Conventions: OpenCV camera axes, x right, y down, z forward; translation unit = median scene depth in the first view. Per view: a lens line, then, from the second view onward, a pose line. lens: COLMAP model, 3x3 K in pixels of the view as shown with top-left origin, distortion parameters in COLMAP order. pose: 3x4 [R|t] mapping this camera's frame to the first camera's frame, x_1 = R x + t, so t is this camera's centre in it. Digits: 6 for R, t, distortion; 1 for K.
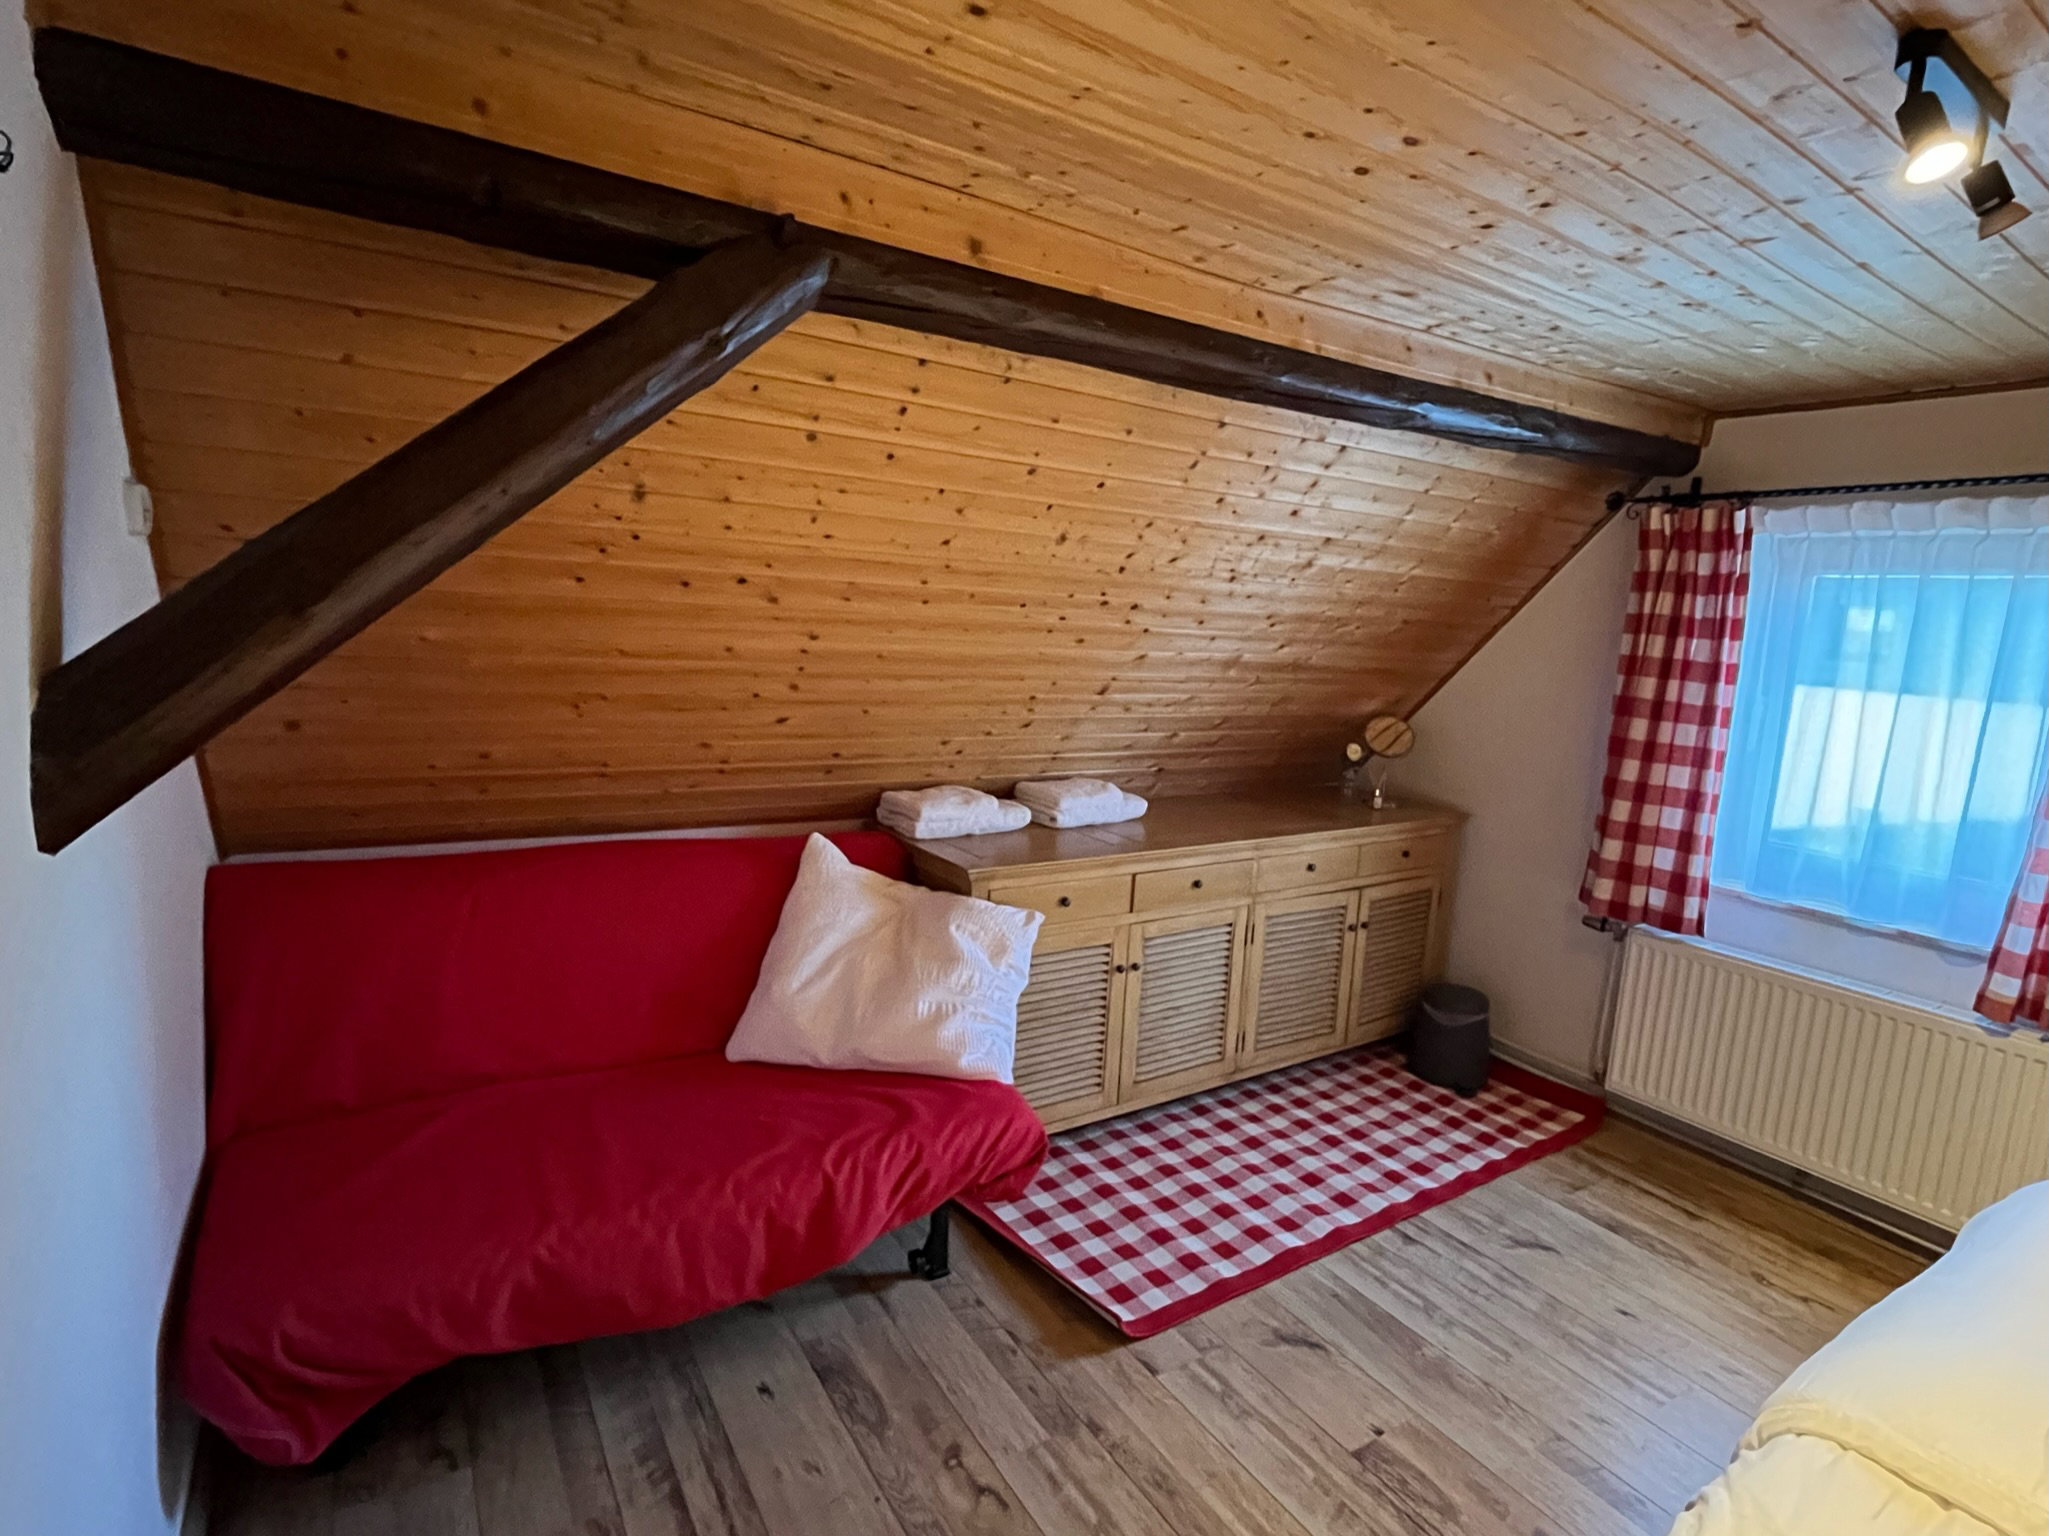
lens RADIAL K [[1004.5, 0, 1024.5], [0, 1004.5, 768.0], [0, 0, 1]] dist [0.000314, 0.000010]
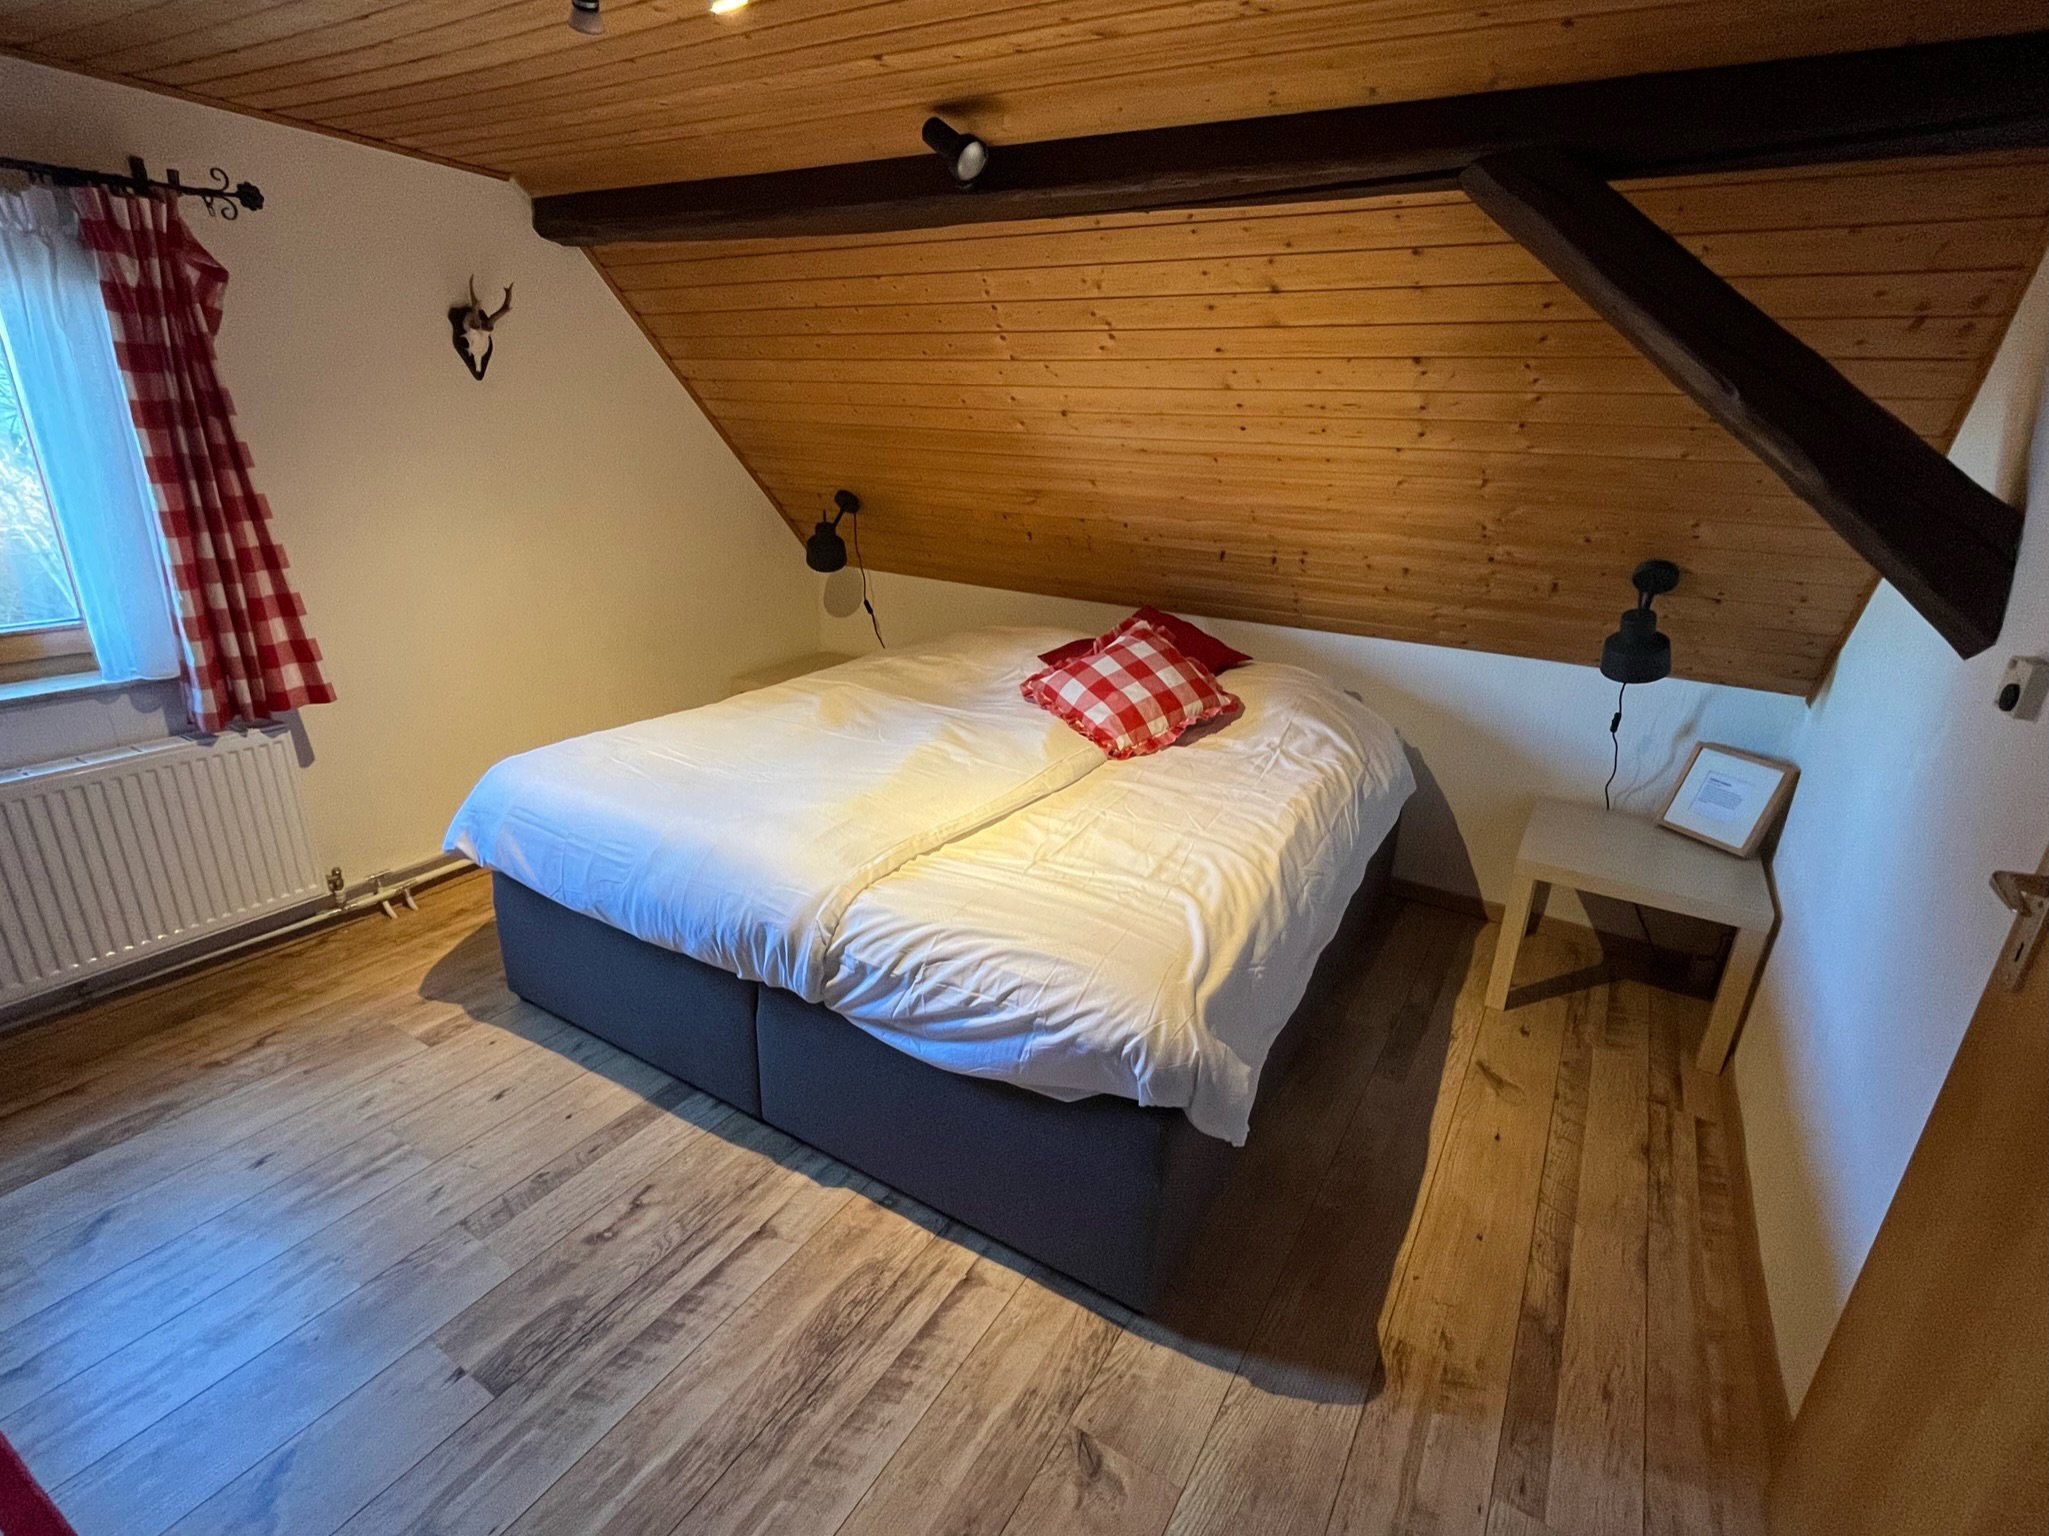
lens RADIAL K [[972.2, 0, 1024.5], [0, 972.2, 768.0], [0, 0, 1]] dist [-0.001295, -0.000169]
pose [[-0.427992, -0.364971, 0.826812, -0.319098], [0.093371, 0.892085, 0.442117, -0.099004], [-0.898946, 0.266423, -0.347727, 0.688182]]
